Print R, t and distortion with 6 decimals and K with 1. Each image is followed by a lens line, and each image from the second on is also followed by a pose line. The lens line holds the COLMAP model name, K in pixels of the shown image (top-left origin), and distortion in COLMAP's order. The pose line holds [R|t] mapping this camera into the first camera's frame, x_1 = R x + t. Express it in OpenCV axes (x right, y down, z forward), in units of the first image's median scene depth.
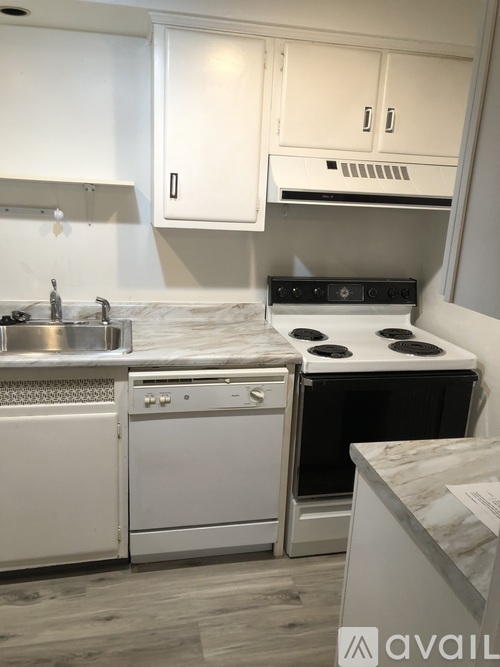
lens RADIAL K [[531.5, 0, 250.0], [0, 531.5, 333.5], [0, 0, 1]] dist [0.007109, -0.042496]
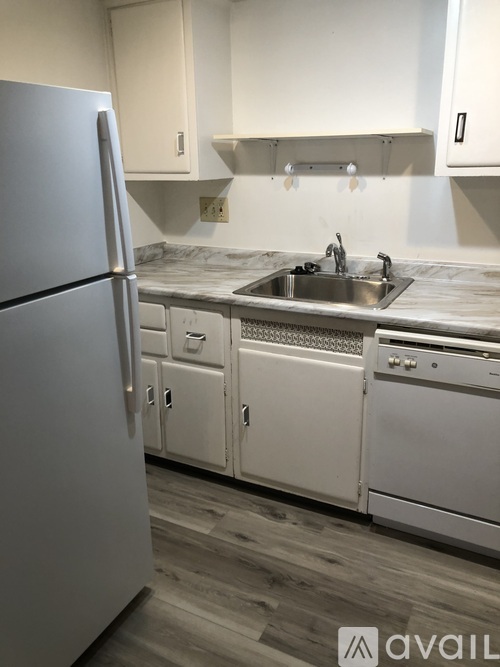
lens RADIAL K [[531.5, 0, 250.0], [0, 531.5, 333.5], [0, 0, 1]] dist [0.007109, -0.042496]
pose [[0.746954, 0.139408, -0.650096, 0.220624], [-0.100418, 0.990209, 0.096964, 0.010013], [0.657249, -0.007146, 0.753640, 0.108240]]
